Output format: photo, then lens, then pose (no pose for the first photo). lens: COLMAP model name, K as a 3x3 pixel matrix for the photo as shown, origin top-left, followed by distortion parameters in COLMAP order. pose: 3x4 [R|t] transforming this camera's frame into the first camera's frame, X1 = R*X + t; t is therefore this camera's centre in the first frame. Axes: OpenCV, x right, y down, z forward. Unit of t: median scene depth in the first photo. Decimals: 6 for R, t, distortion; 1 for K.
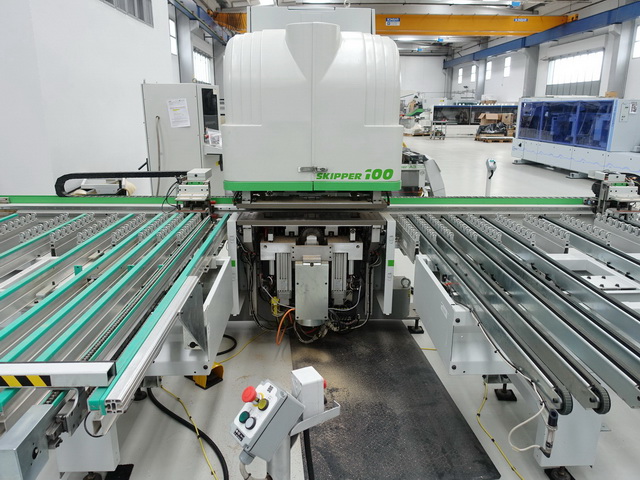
lens RADIAL K [[492.0, 0, 321.8], [0, 492.0, 241.1], [0, 0, 1]] dist [-0.001885, 0.000862]
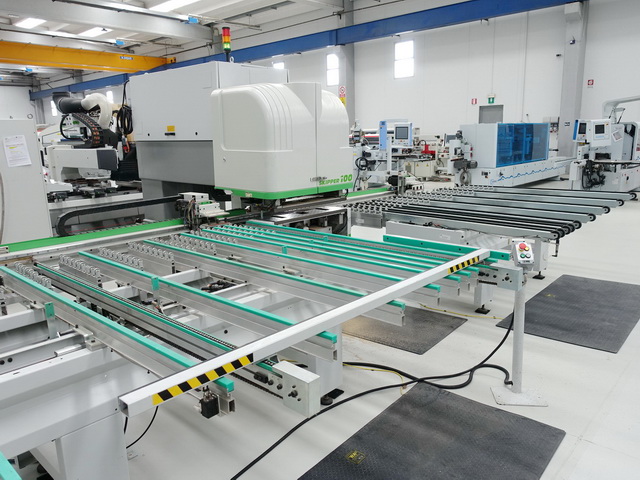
lens RADIAL K [[492.0, 0, 321.8], [0, 492.0, 241.1], [0, 0, 1]] dist [-0.001885, 0.000862]
pose [[0.698128, -0.171651, 0.695092, -0.989055], [0.213561, 0.976566, 0.026667, 0.000484], [-0.683381, 0.129827, 0.718426, -0.039305]]
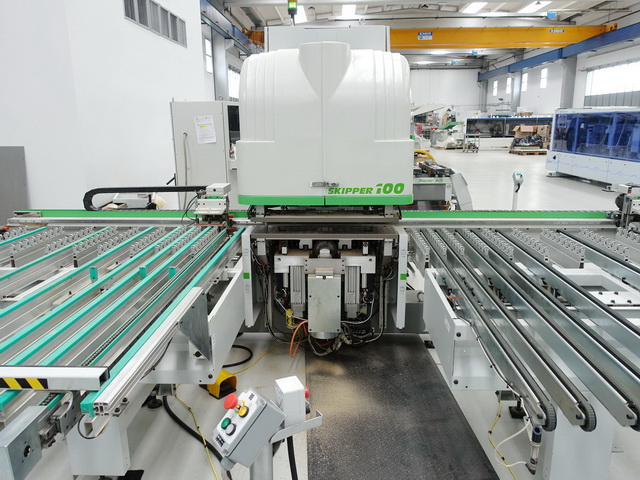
lens RADIAL K [[492.0, 0, 321.8], [0, 492.0, 241.1], [0, 0, 1]] dist [-0.001885, 0.000862]
pose [[0.997658, 0.003827, -0.068300, 0.042852], [-0.005703, 0.999611, -0.027295, 0.000457], [0.068169, 0.027620, 0.997291, -0.011056]]
